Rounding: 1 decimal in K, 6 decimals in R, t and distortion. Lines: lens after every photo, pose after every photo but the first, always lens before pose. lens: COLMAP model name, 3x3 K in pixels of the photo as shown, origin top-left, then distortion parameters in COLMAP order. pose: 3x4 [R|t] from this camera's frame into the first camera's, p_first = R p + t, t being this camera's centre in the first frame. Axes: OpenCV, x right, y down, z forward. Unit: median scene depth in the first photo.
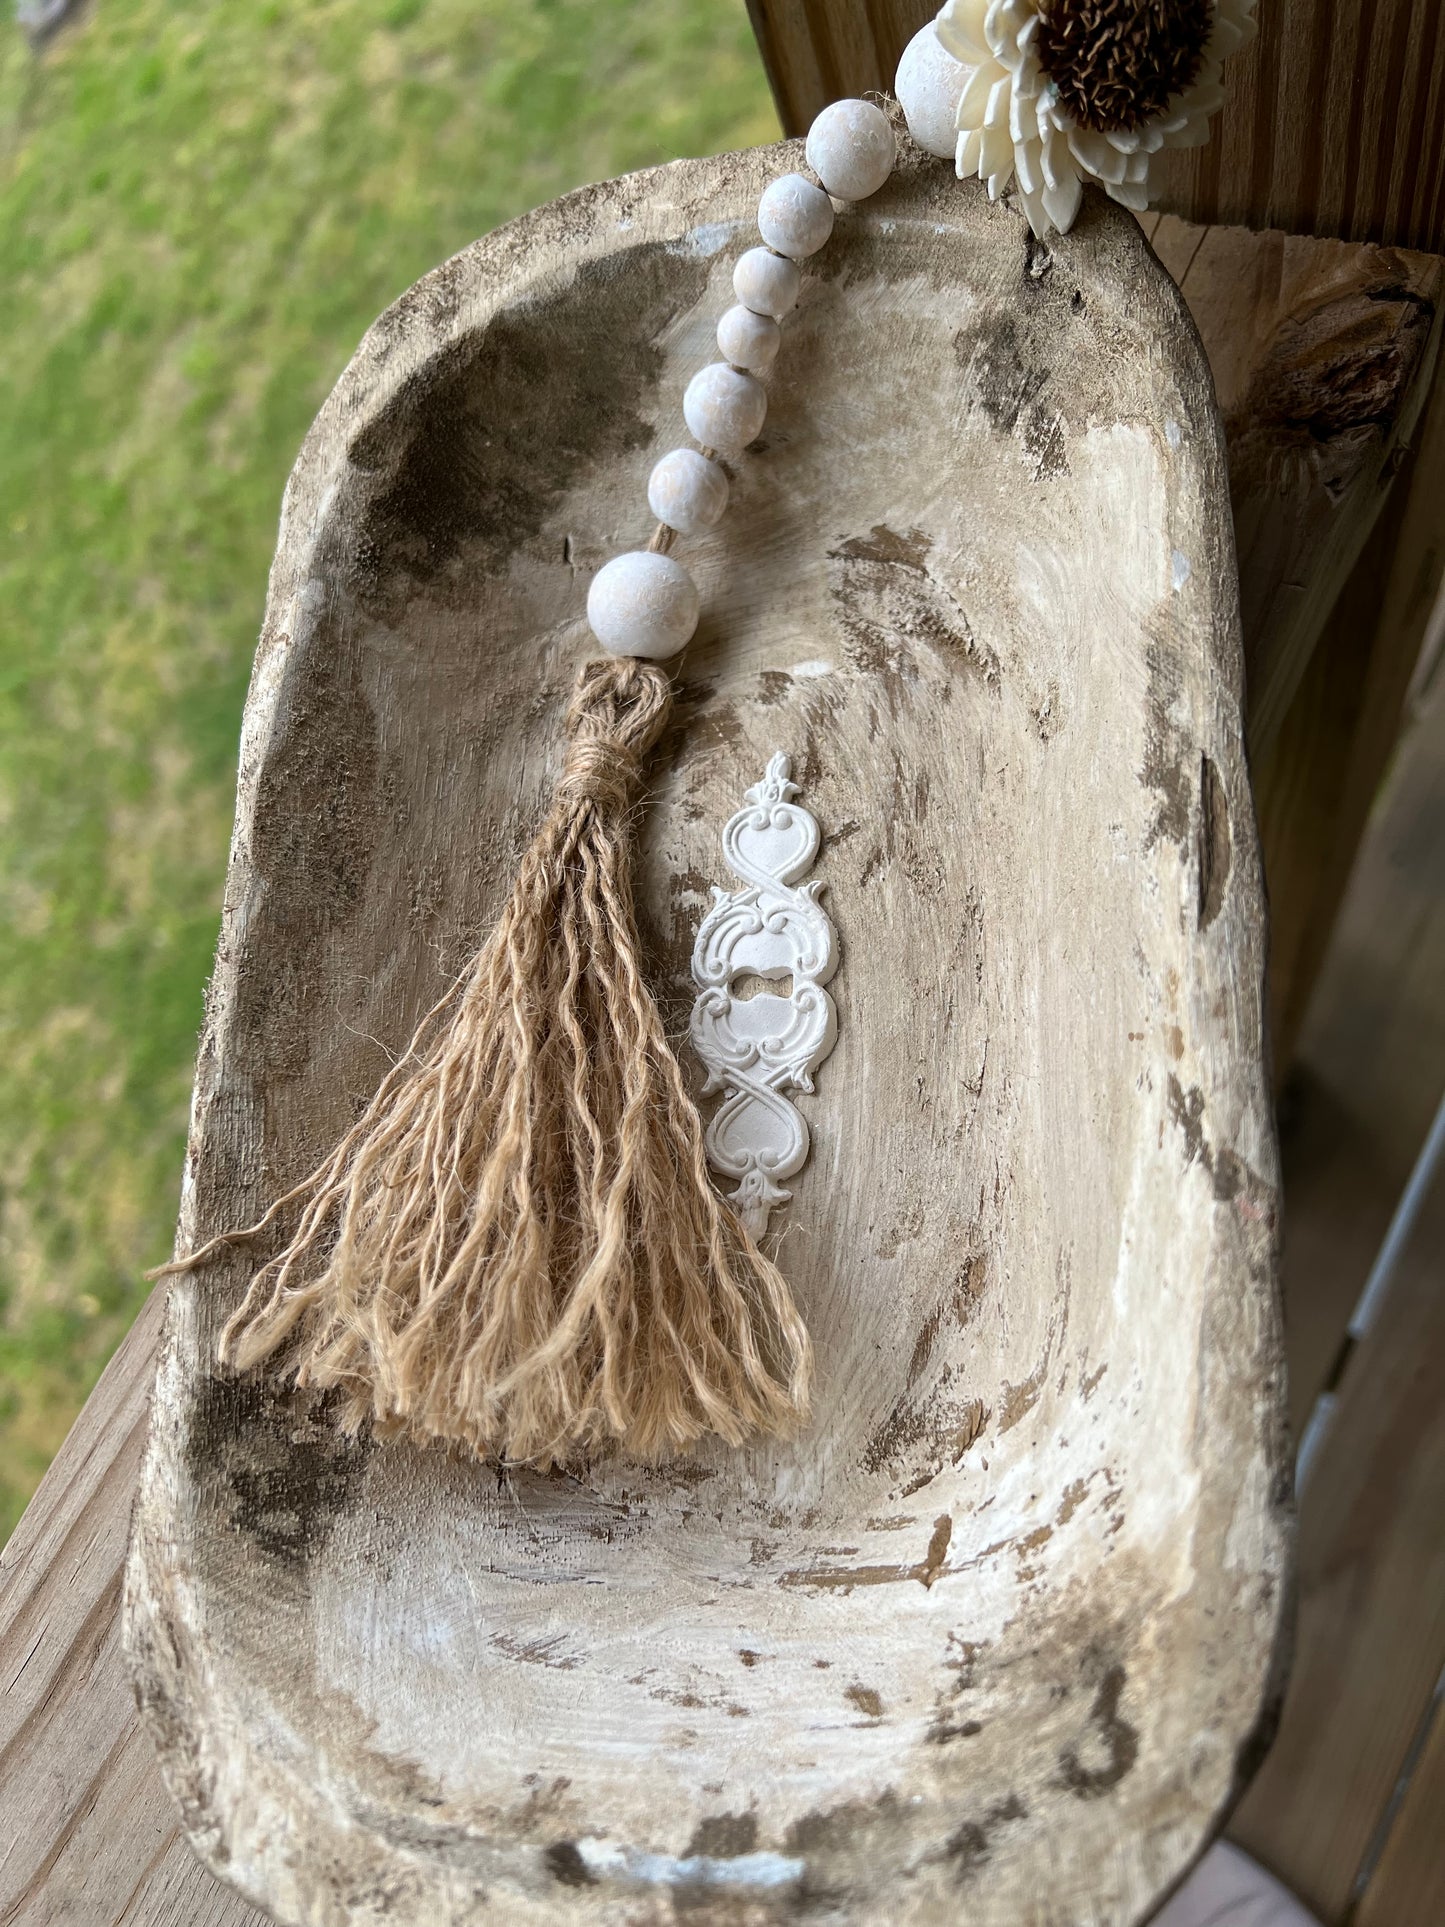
lens RADIAL K [[1501.8, 0, 724.5], [0, 1501.8, 975.0], [0, 0, 1]] dist [0.006398, -0.050294]
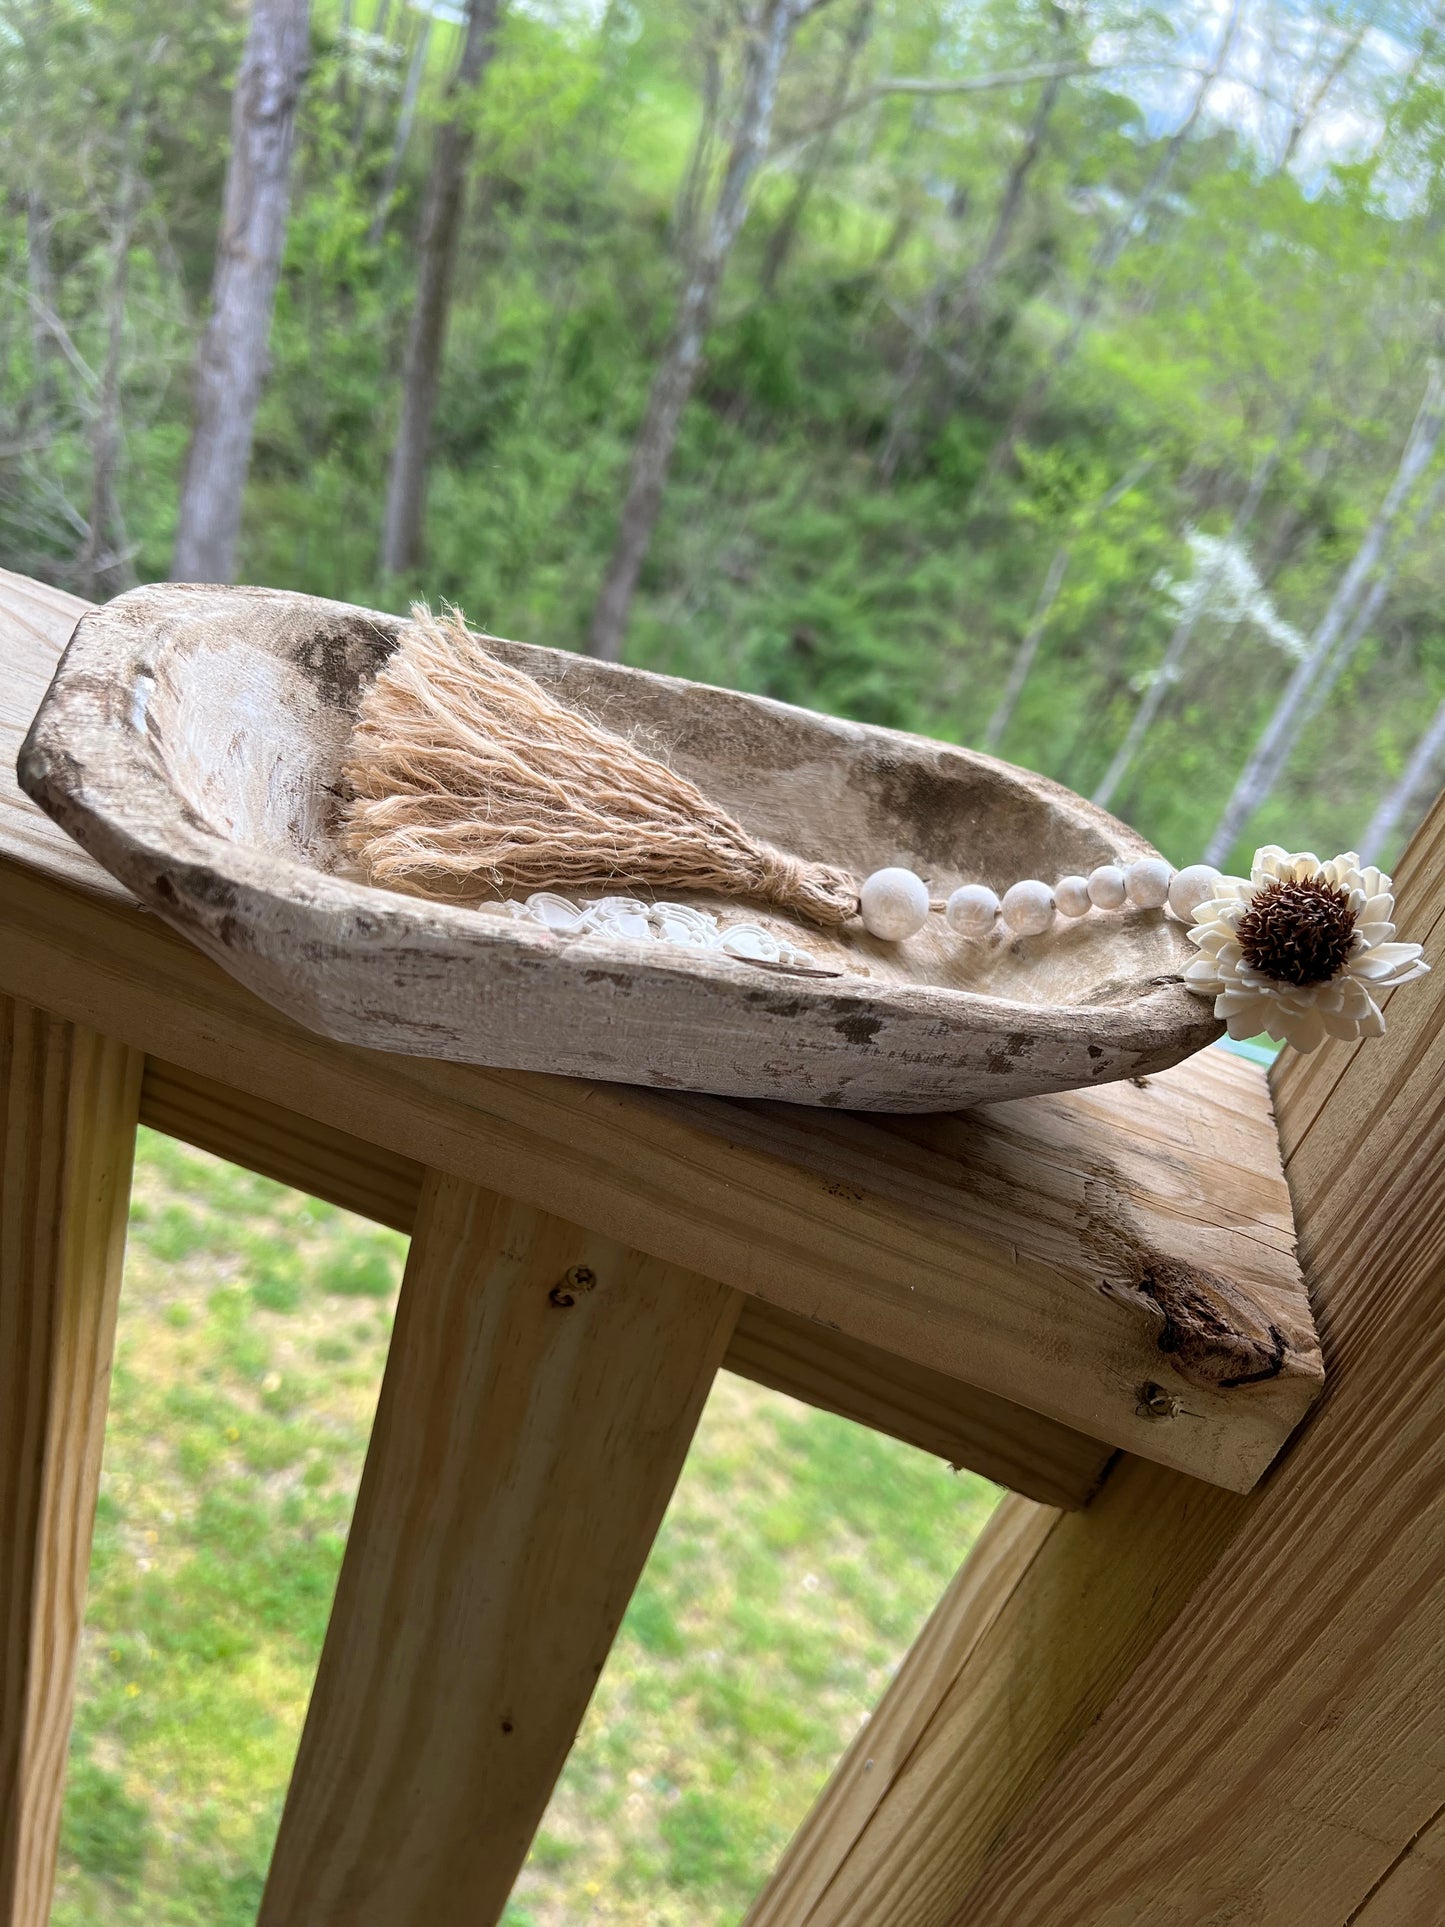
lens RADIAL K [[1466.0, 0, 722.5], [0, 1466.0, 963.5], [0, 0, 1]] dist [0.025059, -0.161460]
pose [[0.140796, 0.772905, -0.618704, 1.086300], [-0.989207, 0.084221, -0.119898, 0.131240], [-0.040562, 0.628908, 0.776421, -0.117774]]
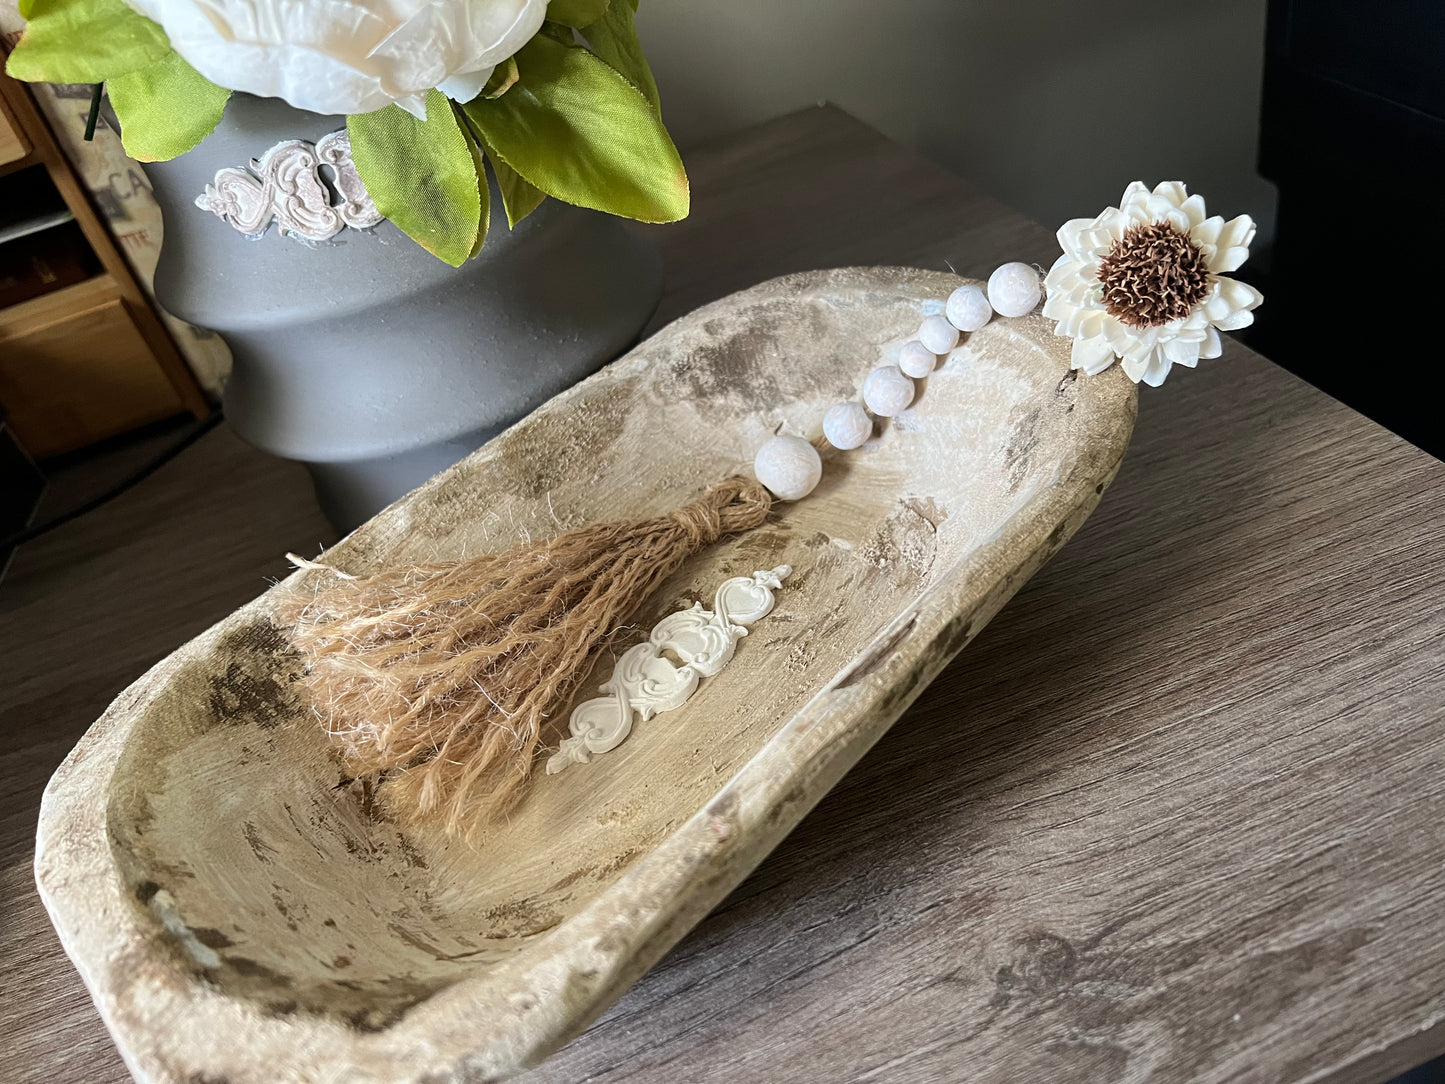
lens RADIAL K [[1119.4, 0, 719.8], [0, 1119.4, 544.3], [0, 0, 1]] dist [0.002749, -0.063118]
pose [[0.747539, 0.508547, -0.427277, 0.562213], [-0.627696, 0.751239, -0.204052, 0.140484], [0.217217, 0.420737, 0.880793, -0.067118]]
